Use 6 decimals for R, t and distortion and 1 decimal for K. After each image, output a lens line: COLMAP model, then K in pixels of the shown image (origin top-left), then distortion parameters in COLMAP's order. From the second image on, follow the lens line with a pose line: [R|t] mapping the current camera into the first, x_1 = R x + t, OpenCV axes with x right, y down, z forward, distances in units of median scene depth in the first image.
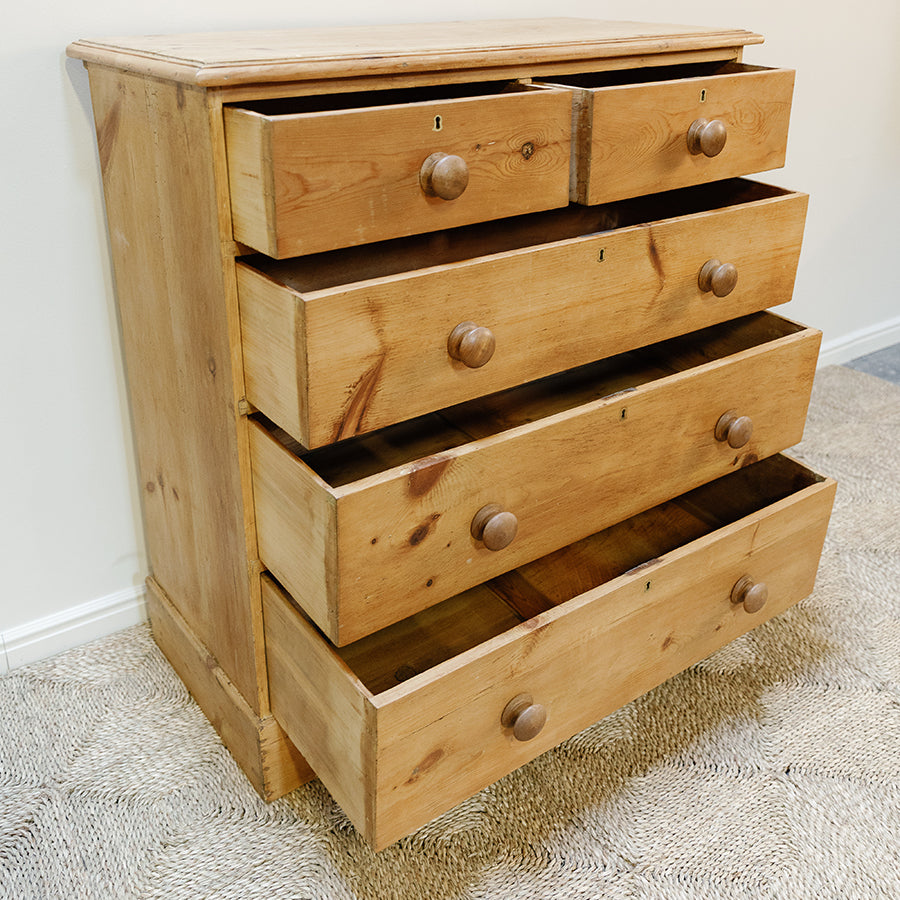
lens RADIAL K [[959.3, 0, 475.6], [0, 959.3, 329.5], [0, 0, 1]] dist [-0.011130, 0.000000]
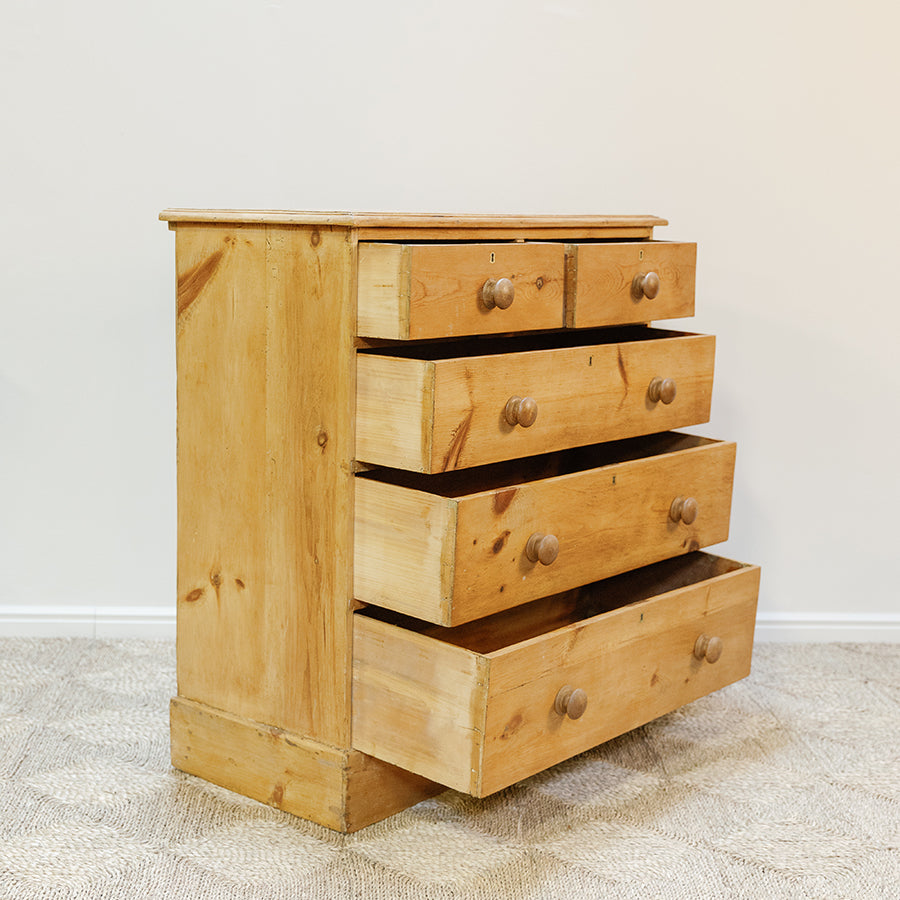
lens RADIAL K [[1455.4, 0, 452.1], [0, 1455.4, 391.5], [0, 0, 1]] dist [0.003691, 0.000000]
pose [[0.972317, -0.015998, 0.233119, -0.583993], [0.070587, 0.971154, -0.227765, 0.454048], [-0.222751, 0.237915, 0.945399, -0.967239]]
